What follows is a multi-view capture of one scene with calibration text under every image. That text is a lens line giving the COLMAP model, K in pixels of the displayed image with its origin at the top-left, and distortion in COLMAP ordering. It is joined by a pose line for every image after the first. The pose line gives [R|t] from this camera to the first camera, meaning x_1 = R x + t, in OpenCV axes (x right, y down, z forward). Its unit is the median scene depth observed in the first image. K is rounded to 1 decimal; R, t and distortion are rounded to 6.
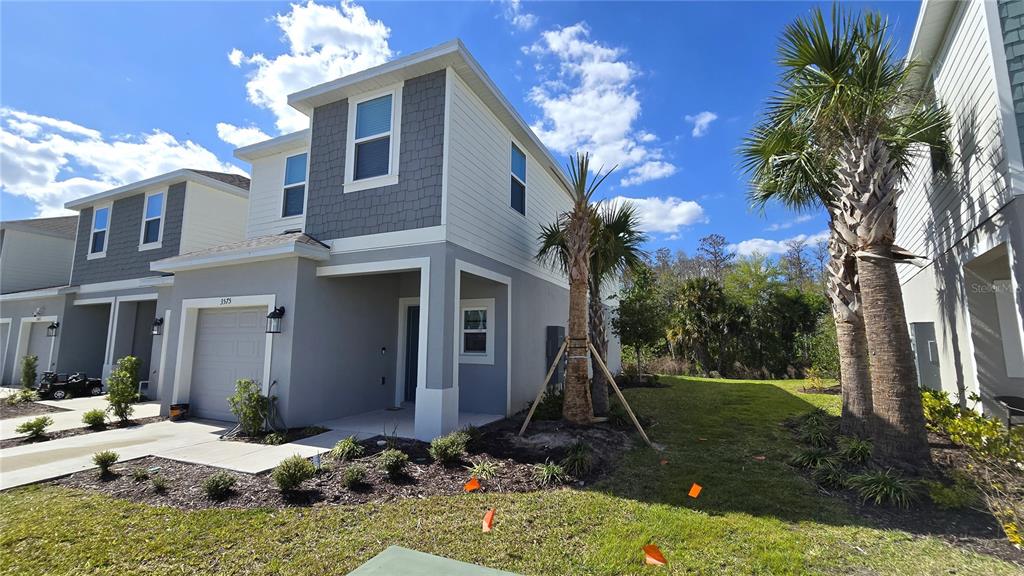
lens RADIAL K [[416.4, 0, 522.6], [0, 416.4, 310.4], [0, 0, 1]] dist [-0.002906, -0.000614]
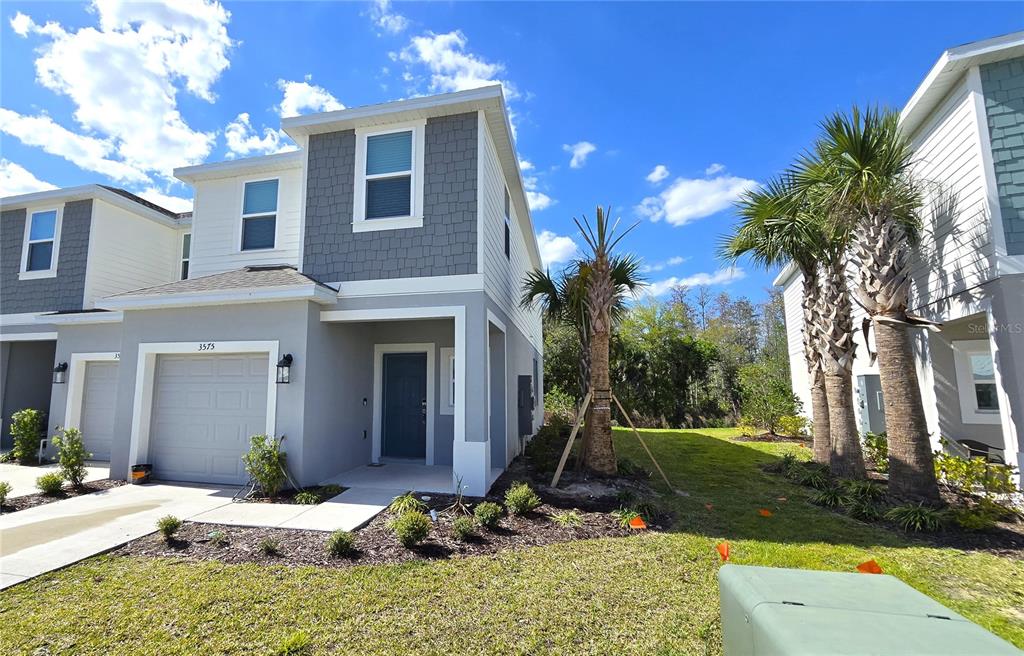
lens RADIAL K [[469.7, 0, 456.6], [0, 469.7, 354.6], [0, 0, 1]] dist [-0.005384, 0.000787]
pose [[0.987946, 0.012335, 0.154309, -0.390679], [-0.012887, 0.999914, 0.002580, -0.016508], [-0.154264, -0.004538, 0.988019, -0.074469]]
